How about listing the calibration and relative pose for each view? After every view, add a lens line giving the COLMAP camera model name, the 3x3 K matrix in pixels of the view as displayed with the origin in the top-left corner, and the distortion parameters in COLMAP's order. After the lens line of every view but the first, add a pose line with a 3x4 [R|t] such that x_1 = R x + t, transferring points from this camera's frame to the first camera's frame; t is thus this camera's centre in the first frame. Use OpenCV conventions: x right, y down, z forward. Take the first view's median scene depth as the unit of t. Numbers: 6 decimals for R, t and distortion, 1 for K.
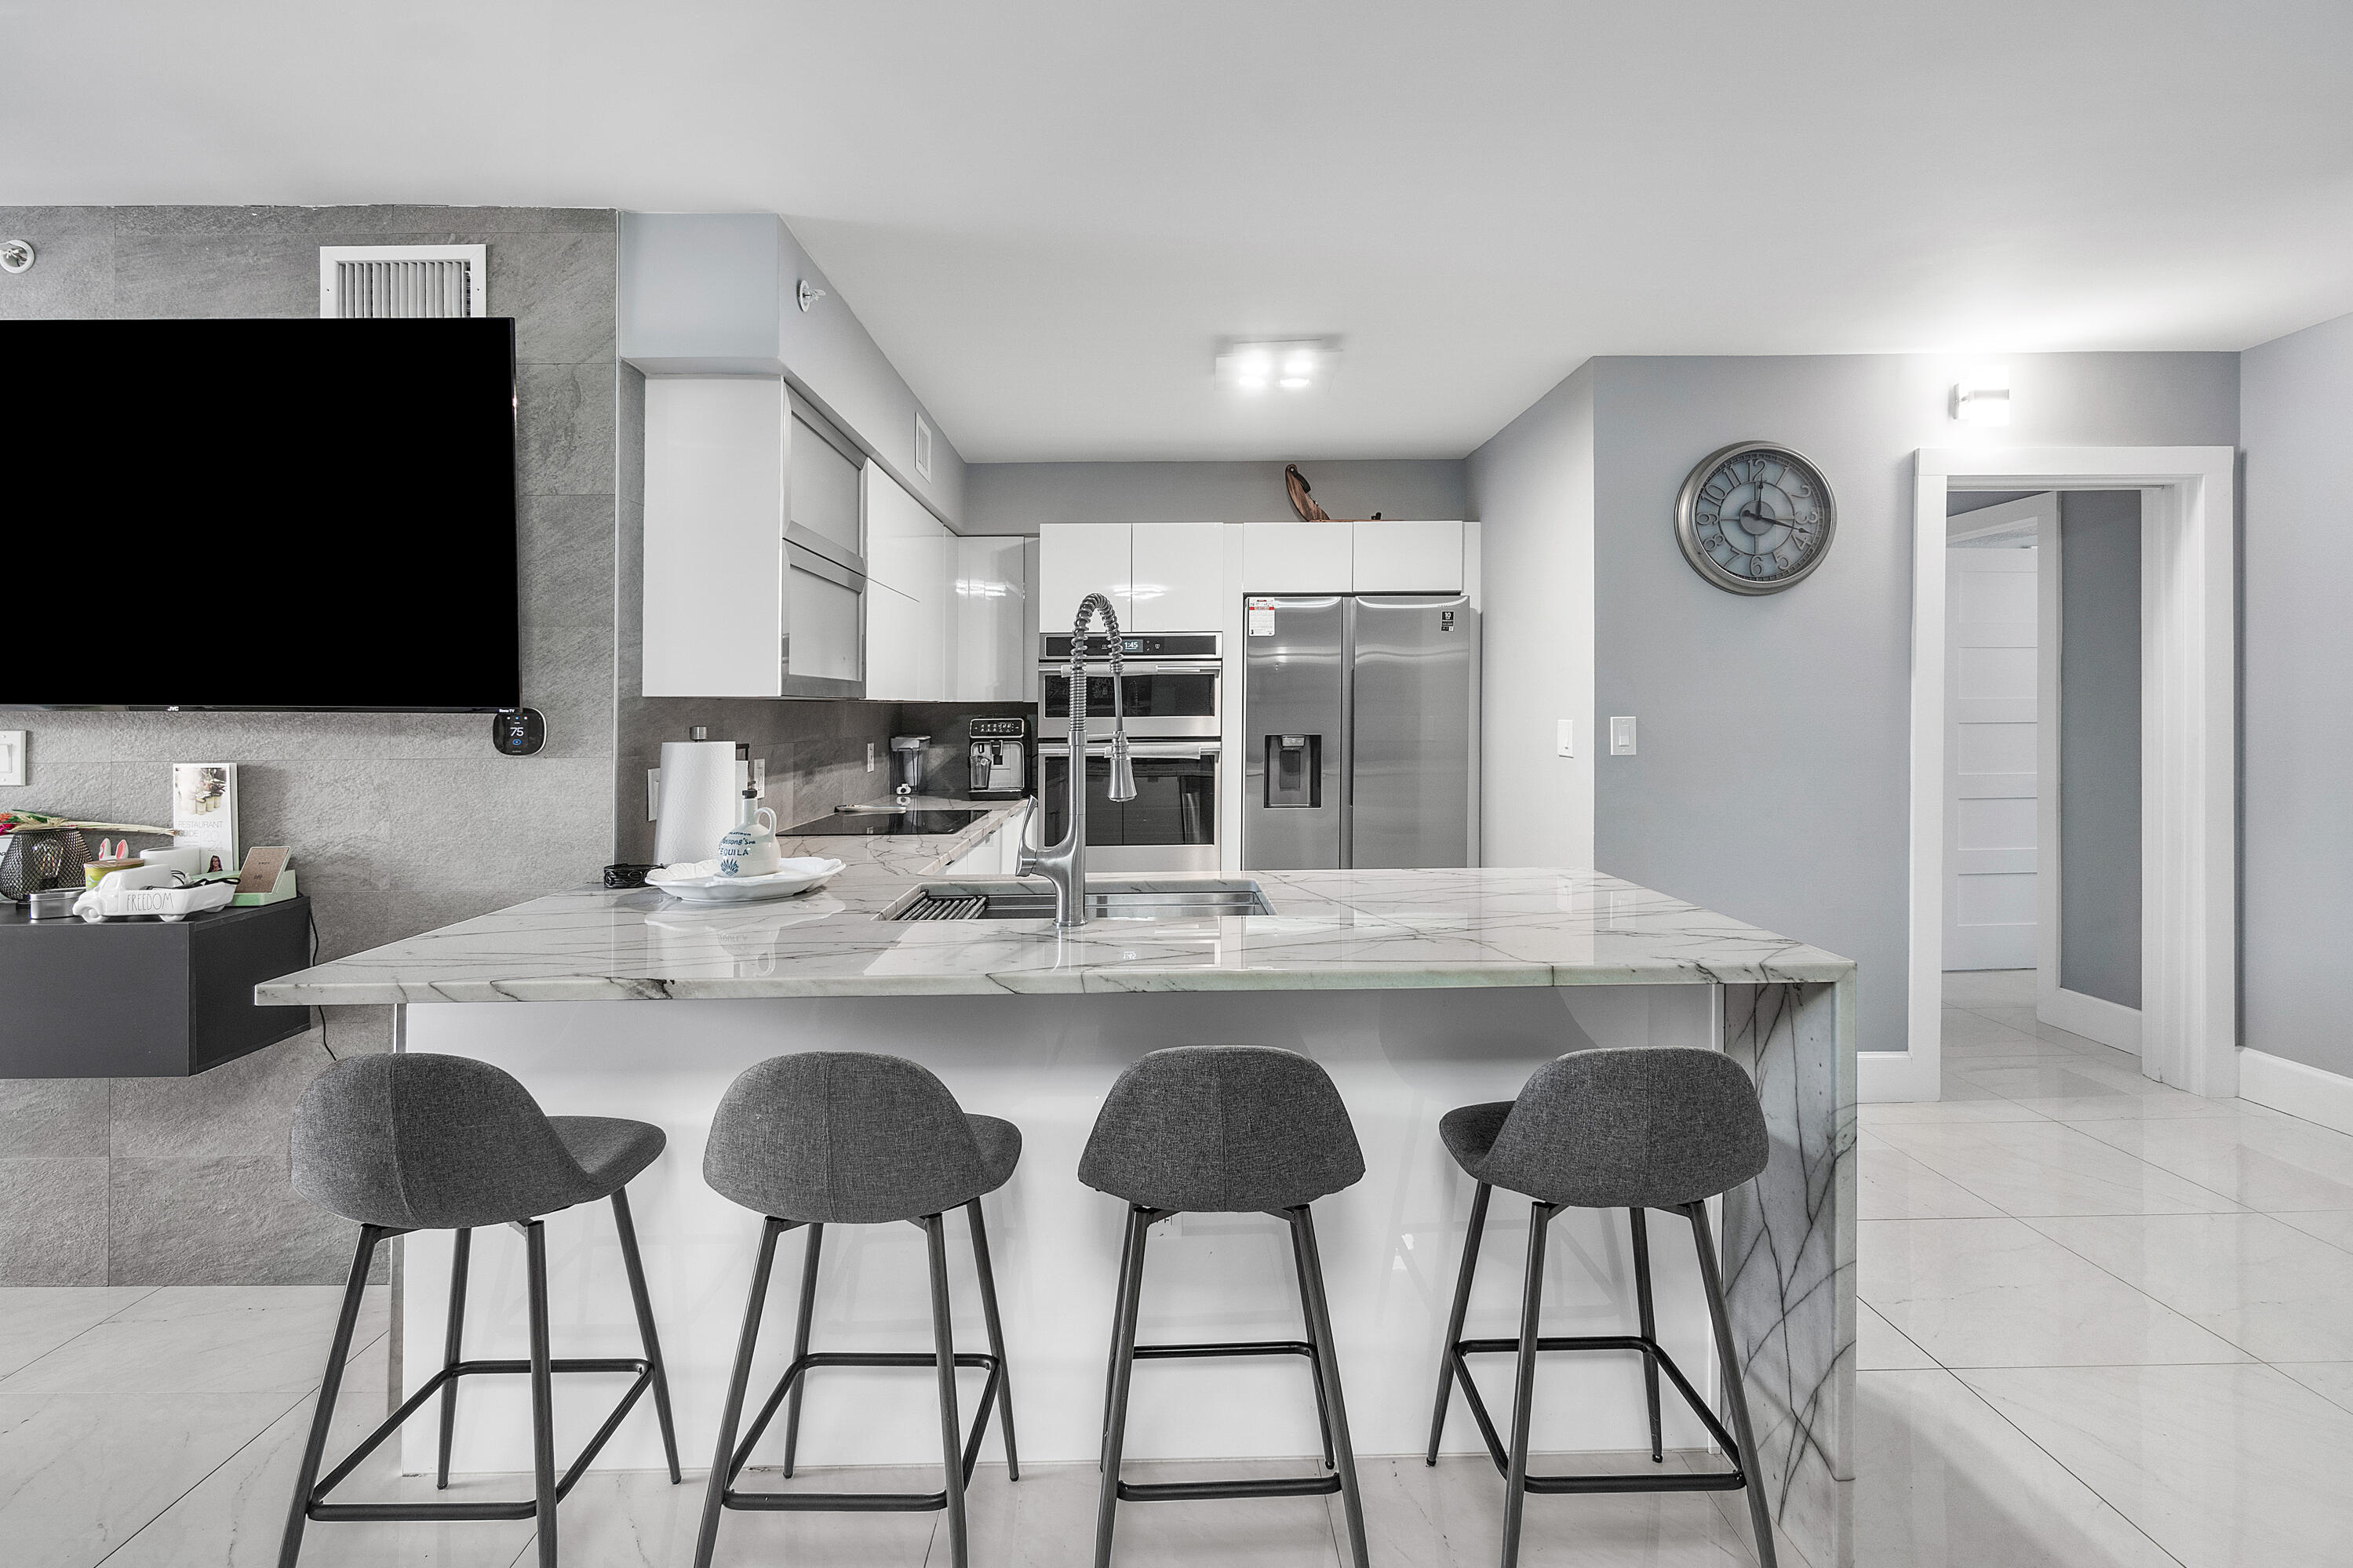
lens RADIAL K [[1075.0, 0, 1191.0], [0, 1075.0, 704.1], [0, 0, 1]] dist [-0.000123, -0.000197]
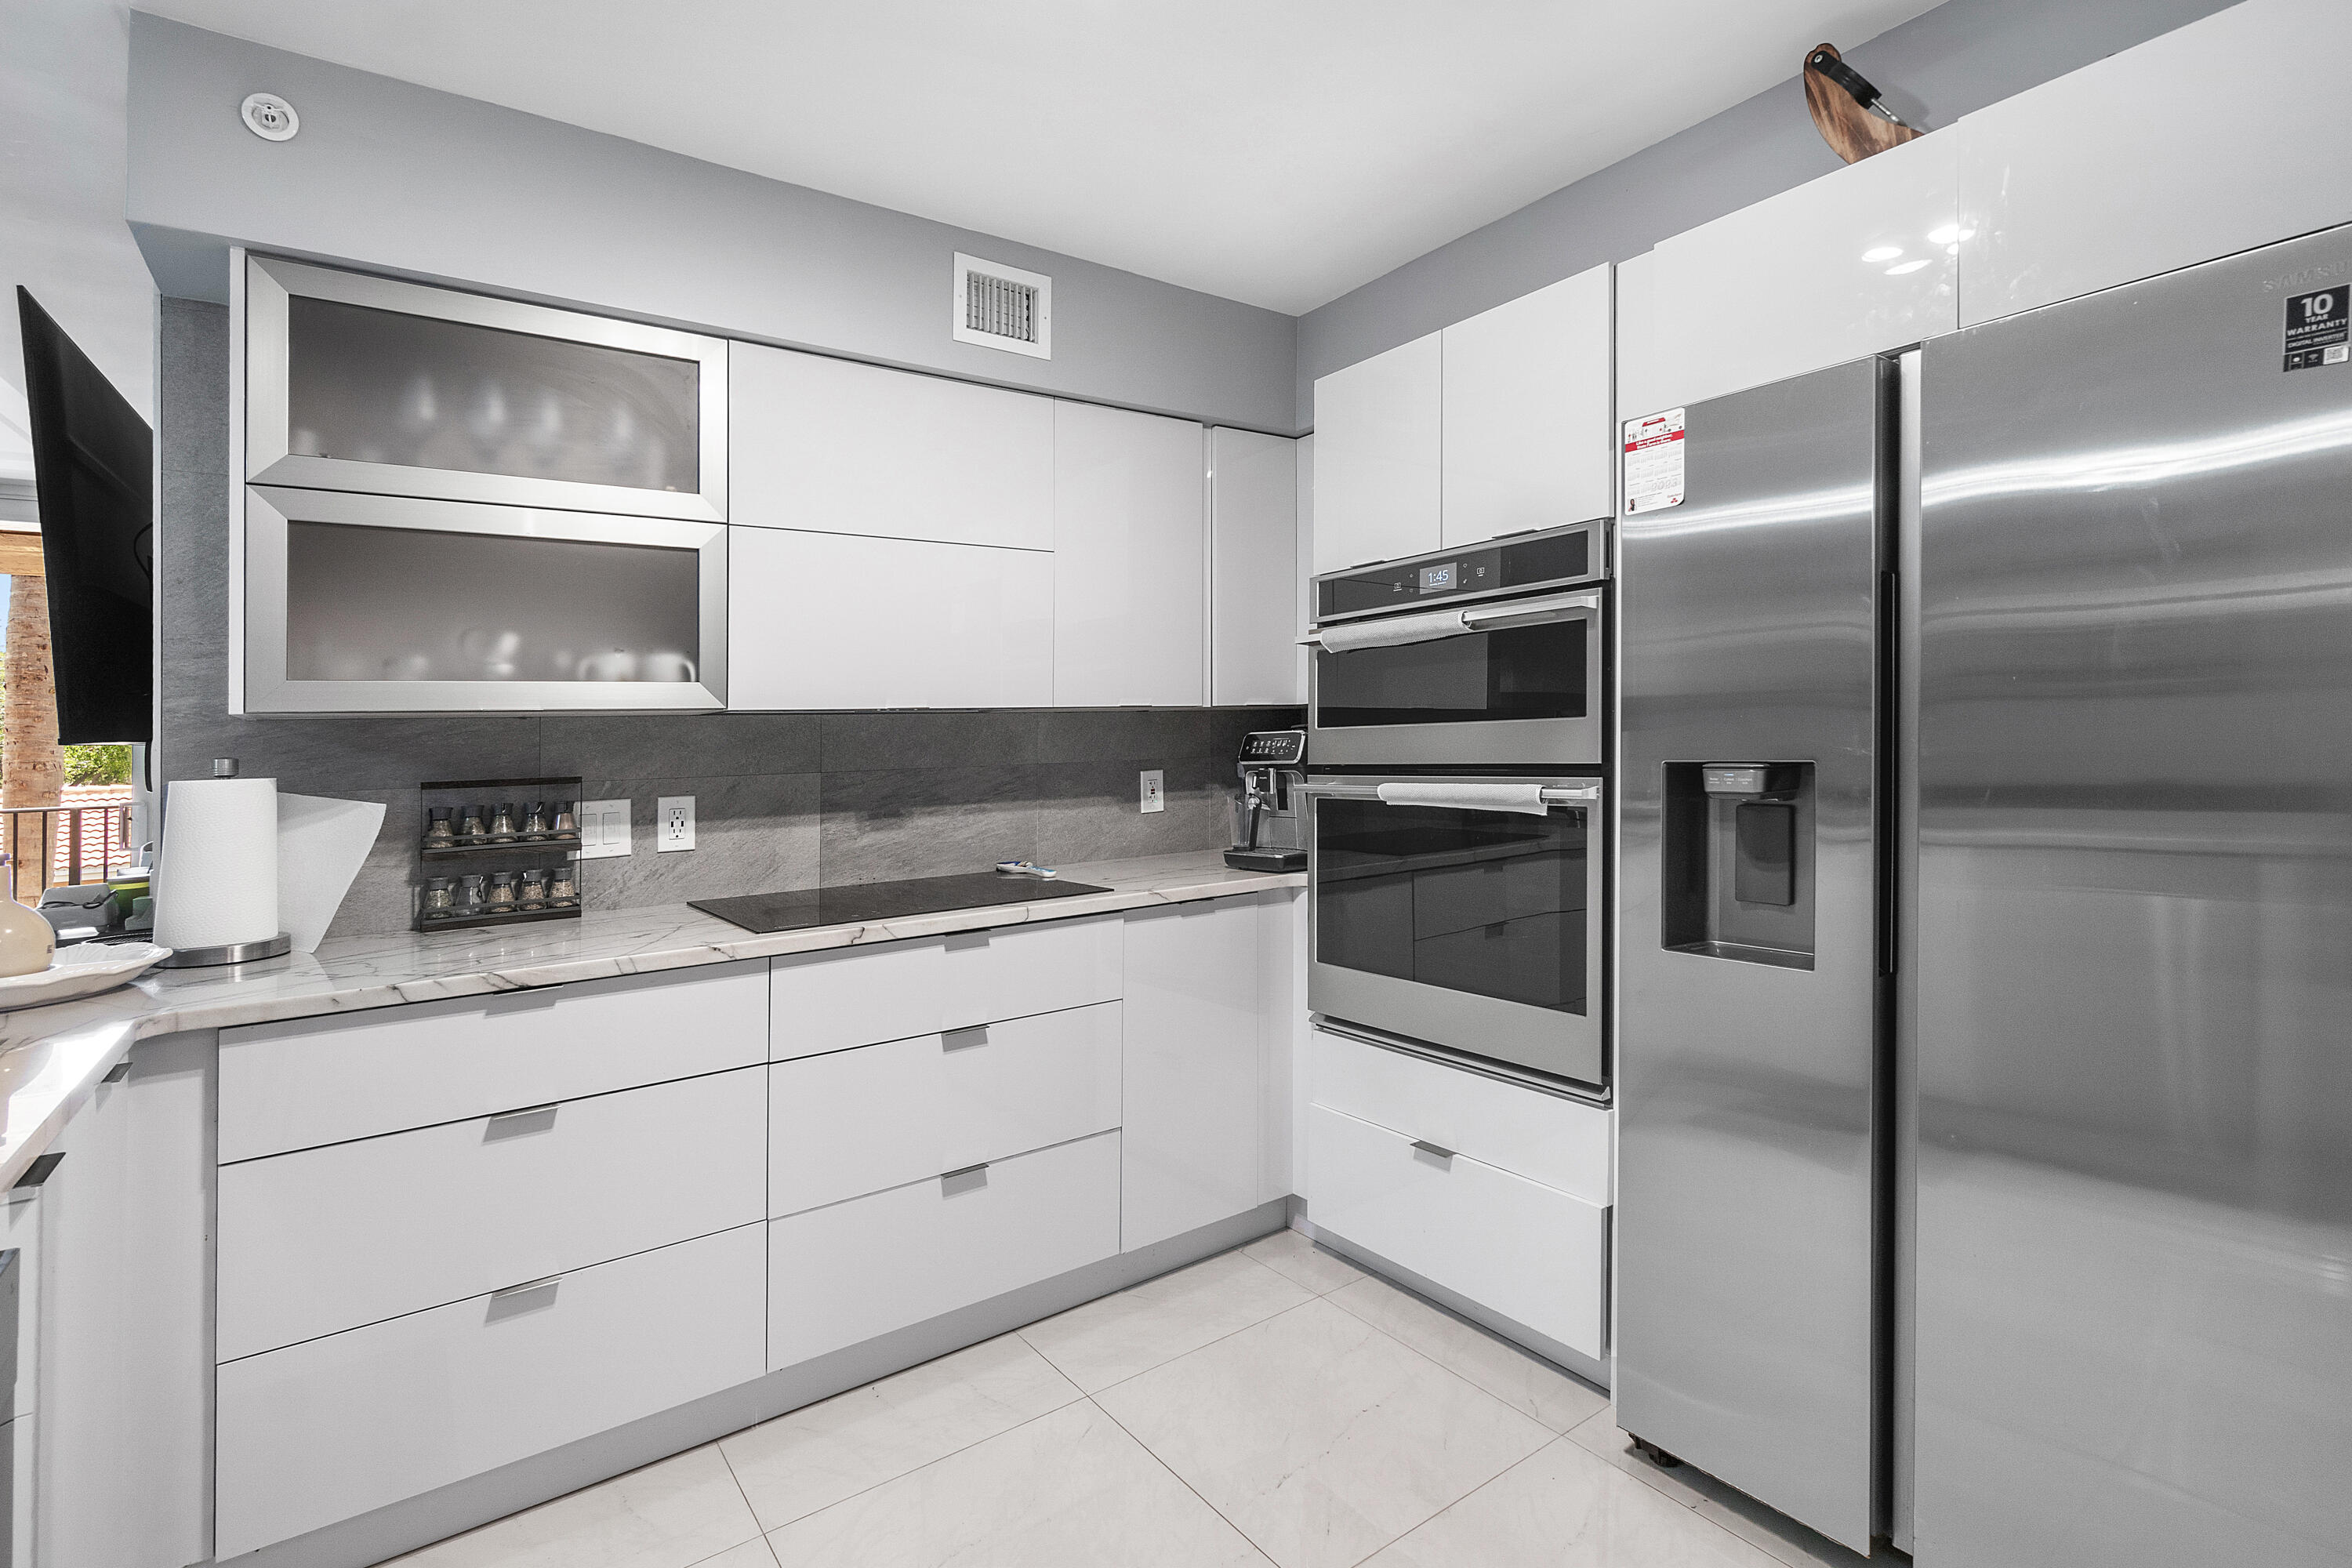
lens RADIAL K [[1122.8, 0, 1169.7], [0, 1122.8, 717.2], [0, 0, 1]] dist [-0.001376, -0.000109]
pose [[0.561061, -0.027199, -0.827327, 0.309586], [0.029420, 0.999484, -0.012907, 0.012578], [0.827251, -0.017098, 0.561572, 0.633307]]
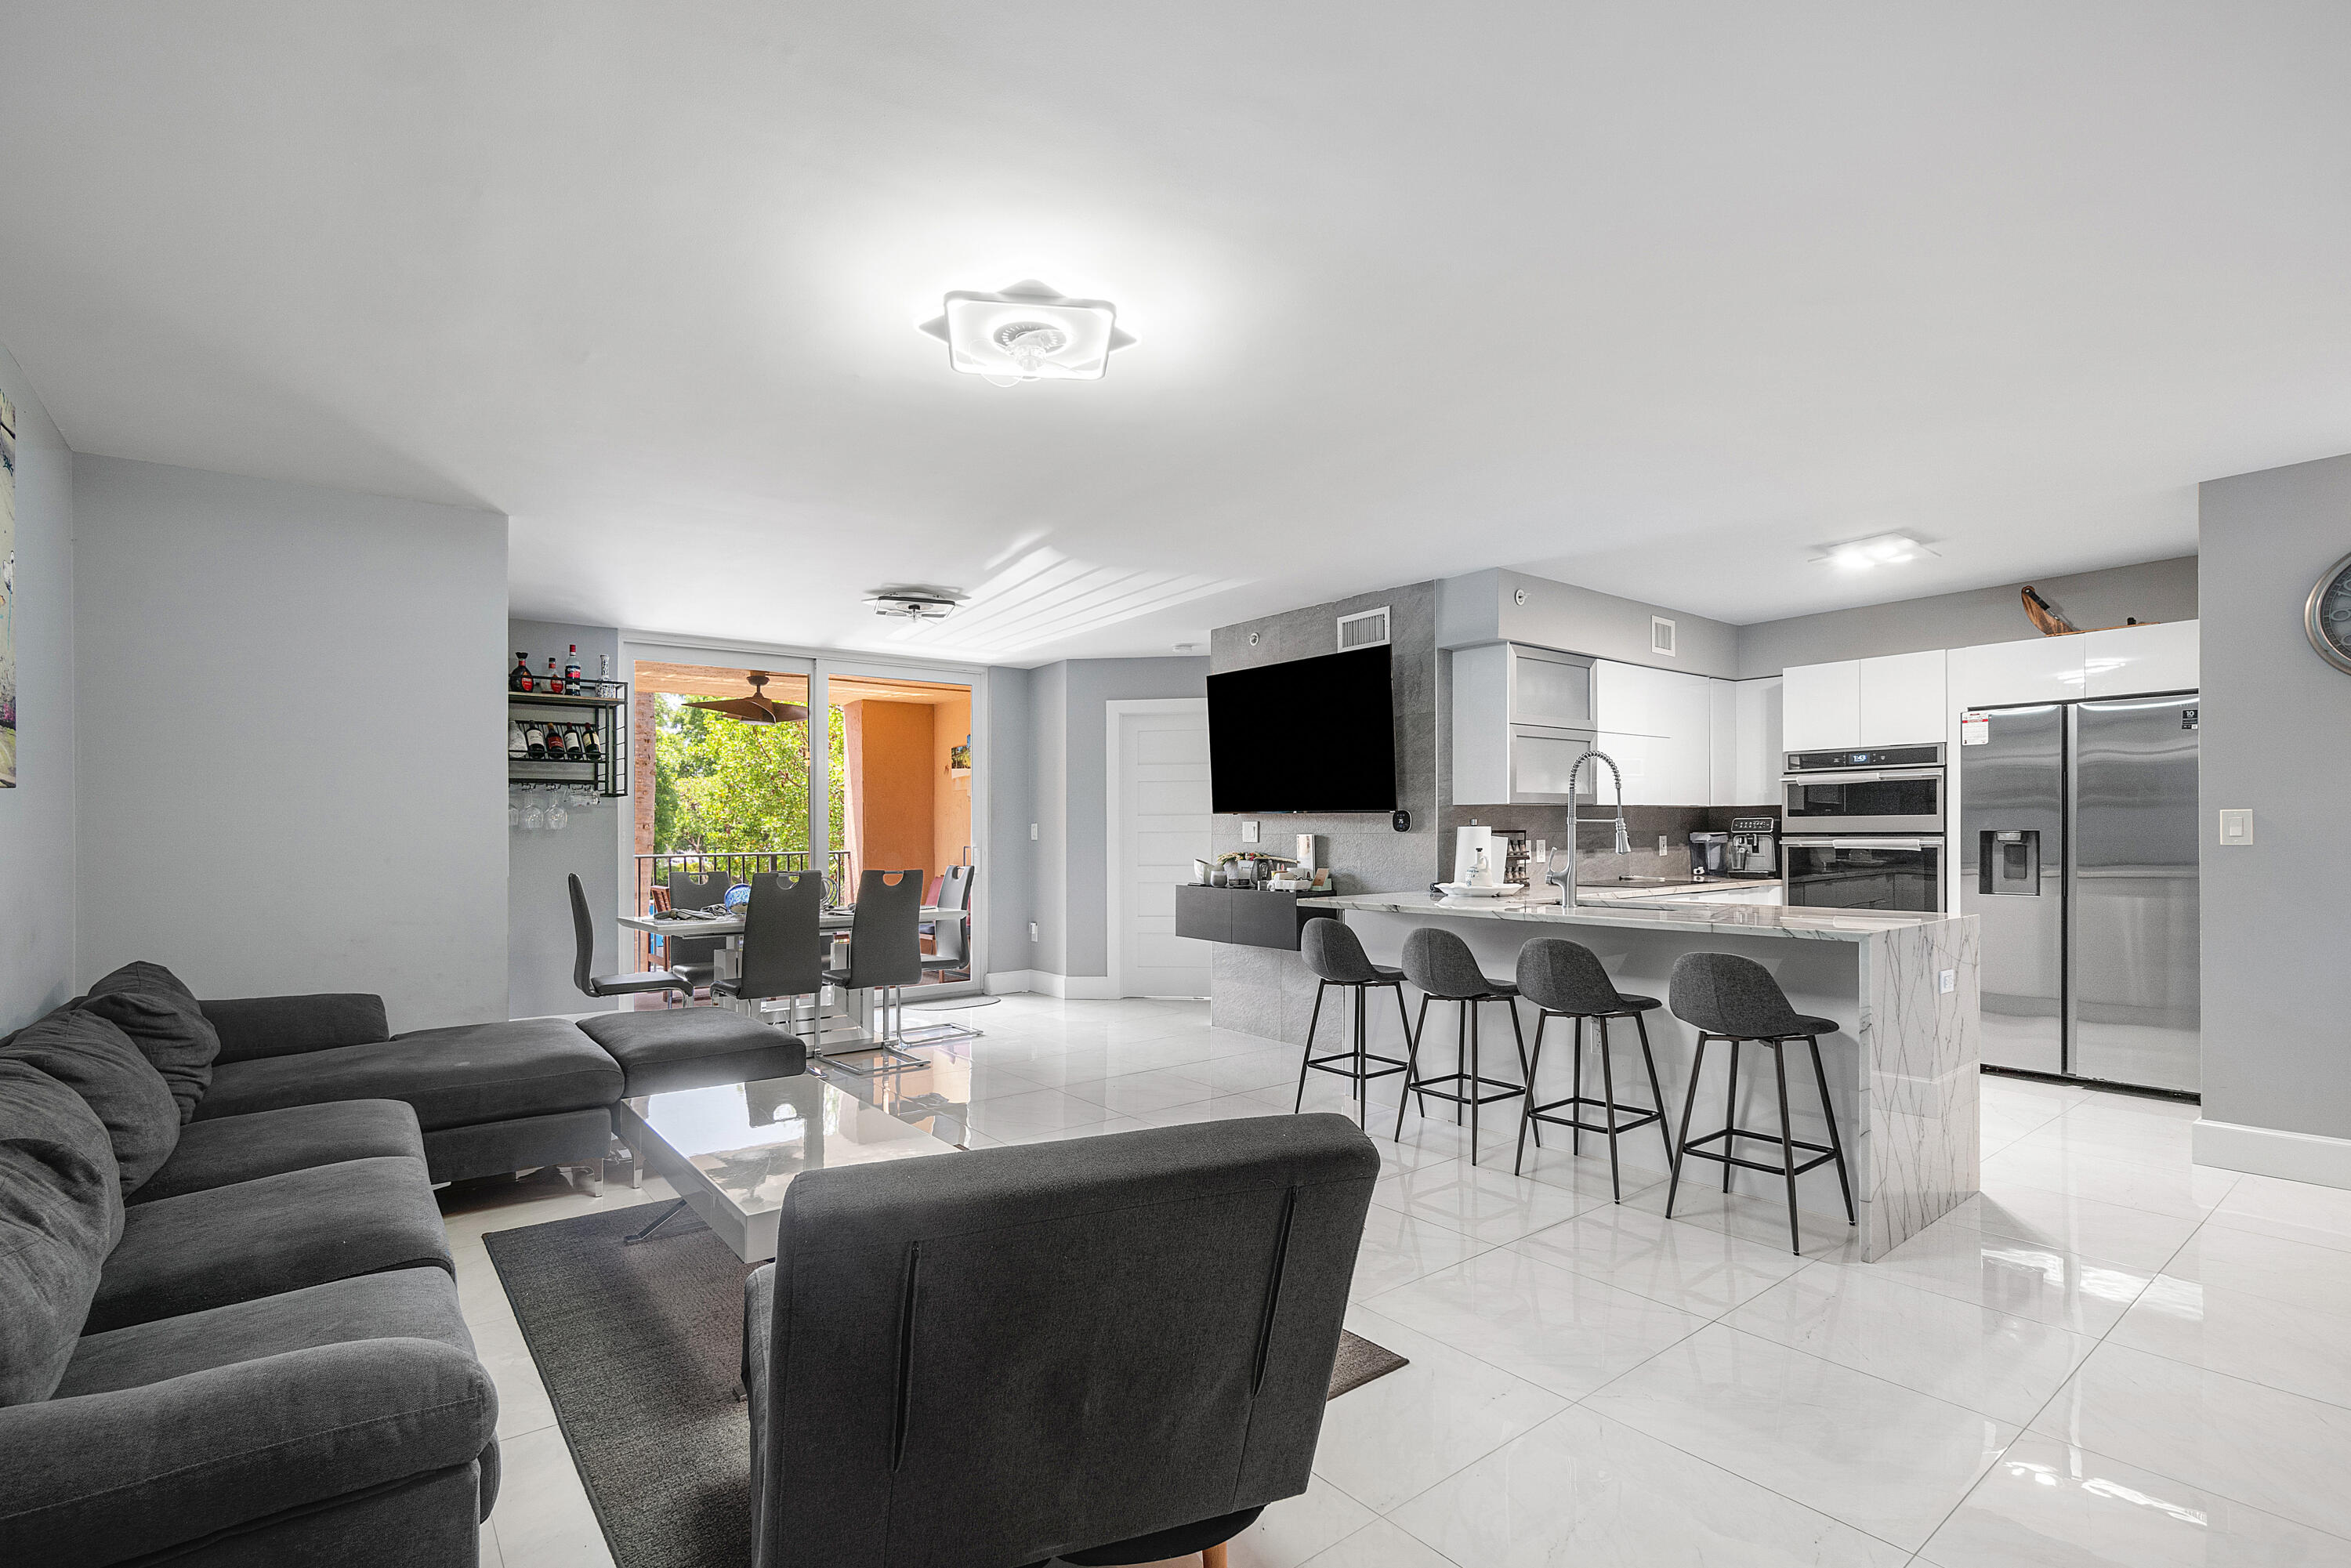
lens RADIAL K [[1102.6, 0, 1175.5], [0, 1102.6, 784.0], [0, 0, 1]] dist [-0.005007, -0.000653]
pose [[0.595013, -0.030868, -0.803123, 0.513617], [0.008160, 0.999443, -0.032367, 0.010190], [0.803675, 0.012705, 0.594933, -0.408081]]
